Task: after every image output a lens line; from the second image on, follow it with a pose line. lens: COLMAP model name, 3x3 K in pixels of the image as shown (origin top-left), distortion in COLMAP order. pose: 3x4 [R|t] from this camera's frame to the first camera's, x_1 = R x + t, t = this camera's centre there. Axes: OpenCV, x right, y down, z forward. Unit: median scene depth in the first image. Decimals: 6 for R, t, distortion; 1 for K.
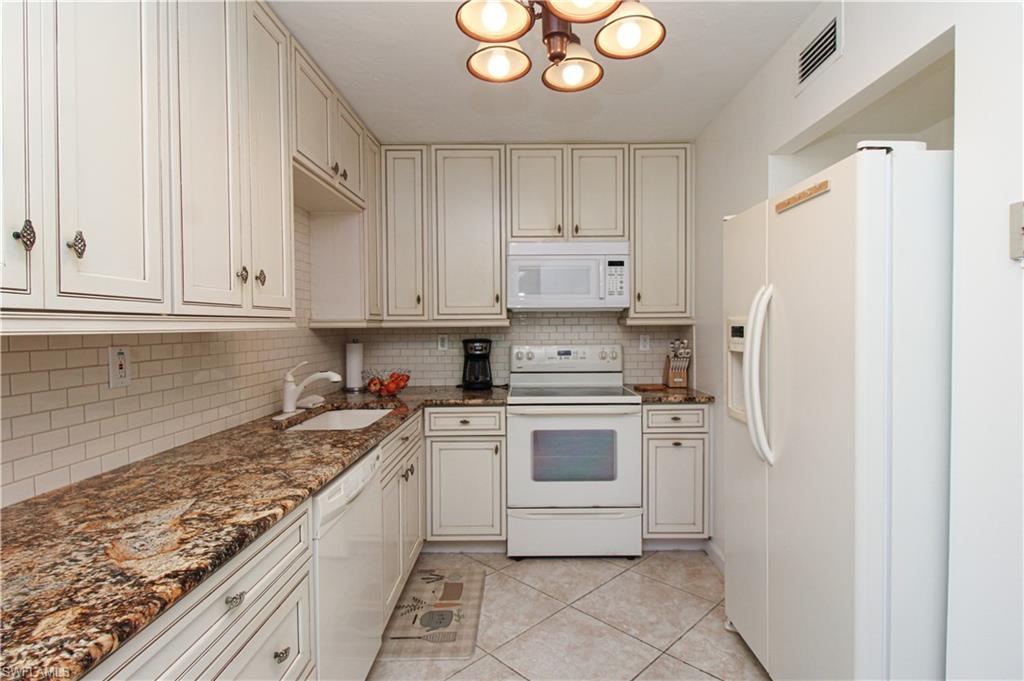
lens RADIAL K [[471.0, 0, 510.3], [0, 471.0, 326.0], [0, 0, 1]] dist [-0.004454, -0.001085]
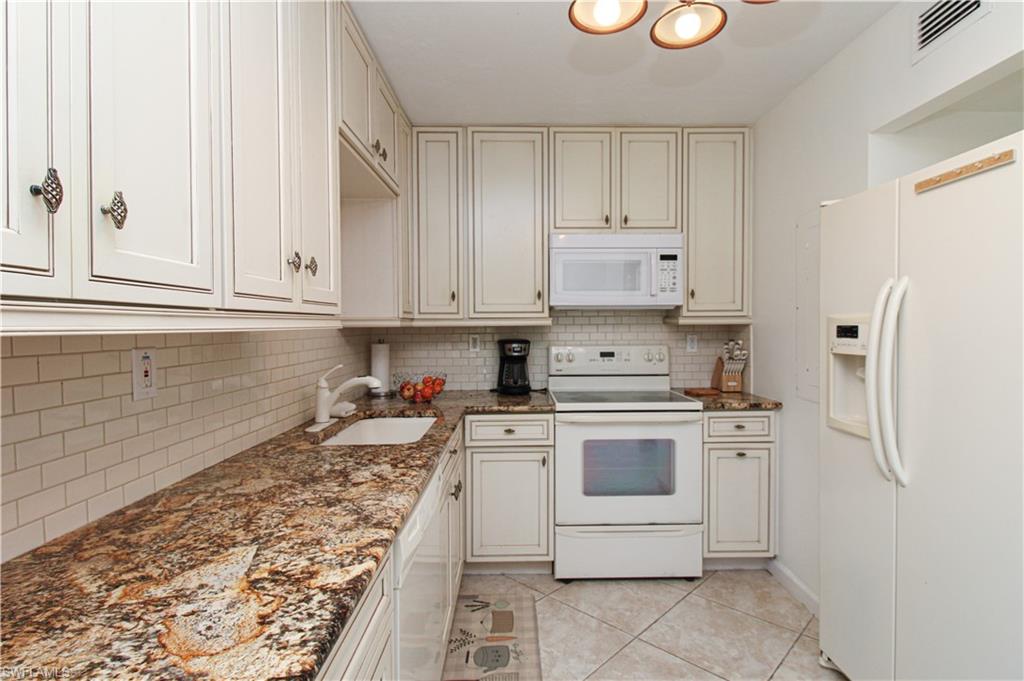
lens RADIAL K [[477.3, 0, 515.0], [0, 477.3, 325.8], [0, 0, 1]] dist [-0.004082, -0.001243]
pose [[0.999853, 0.001147, 0.017104, -0.112944], [-0.001146, 0.999999, -0.000082, 0.001500], [-0.017104, 0.000063, 0.999854, 0.090641]]
